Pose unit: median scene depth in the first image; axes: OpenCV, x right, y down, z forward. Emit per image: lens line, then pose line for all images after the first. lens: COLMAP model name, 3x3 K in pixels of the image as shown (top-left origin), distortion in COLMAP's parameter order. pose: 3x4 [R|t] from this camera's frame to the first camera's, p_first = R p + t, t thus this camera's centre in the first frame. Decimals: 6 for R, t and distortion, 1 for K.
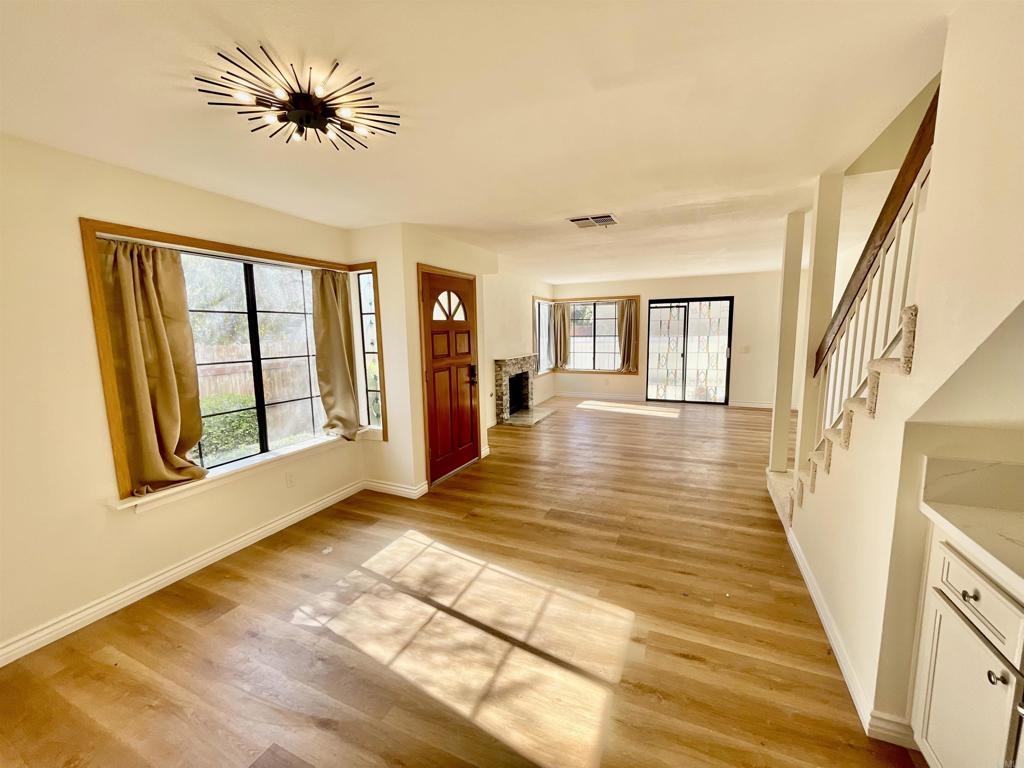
lens RADIAL K [[411.7, 0, 514.3], [0, 411.7, 384.6], [0, 0, 1]] dist [-0.001964, -0.000264]
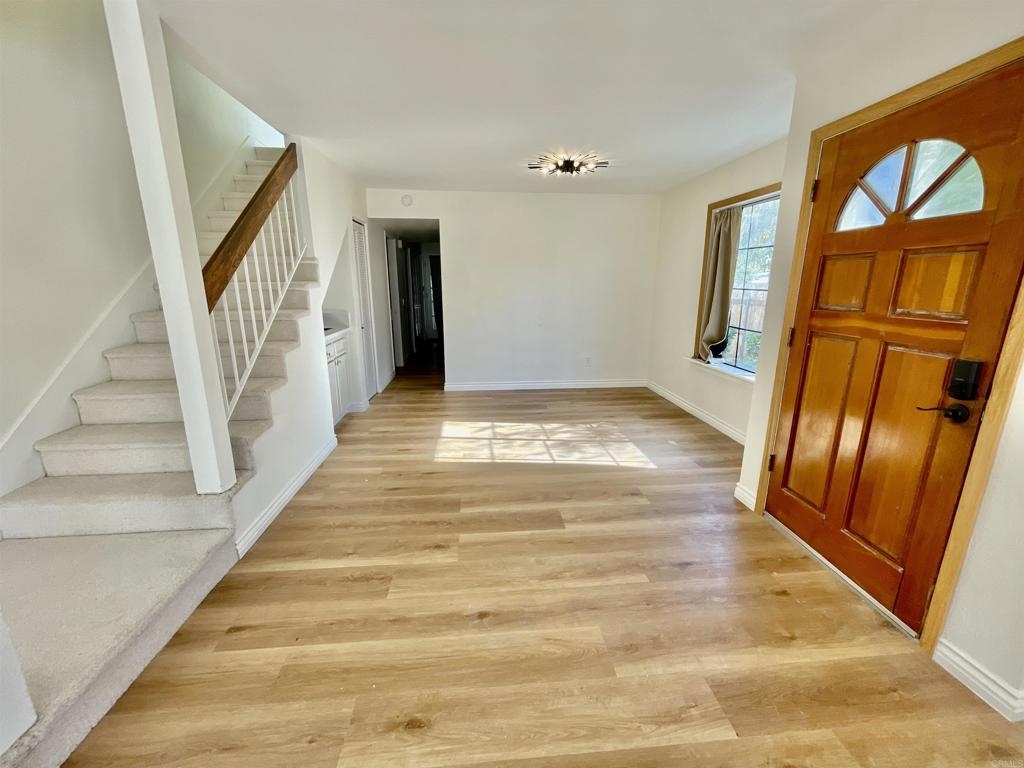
lens RADIAL K [[415.9, 0, 506.8], [0, 415.9, 381.4], [0, 0, 1]] dist [0.000593, 0.000172]
pose [[-0.875924, 0.130075, -0.464583, 0.362861], [-0.048355, 0.934450, 0.352797, -0.128827], [0.480019, 0.331488, -0.812217, 1.126501]]
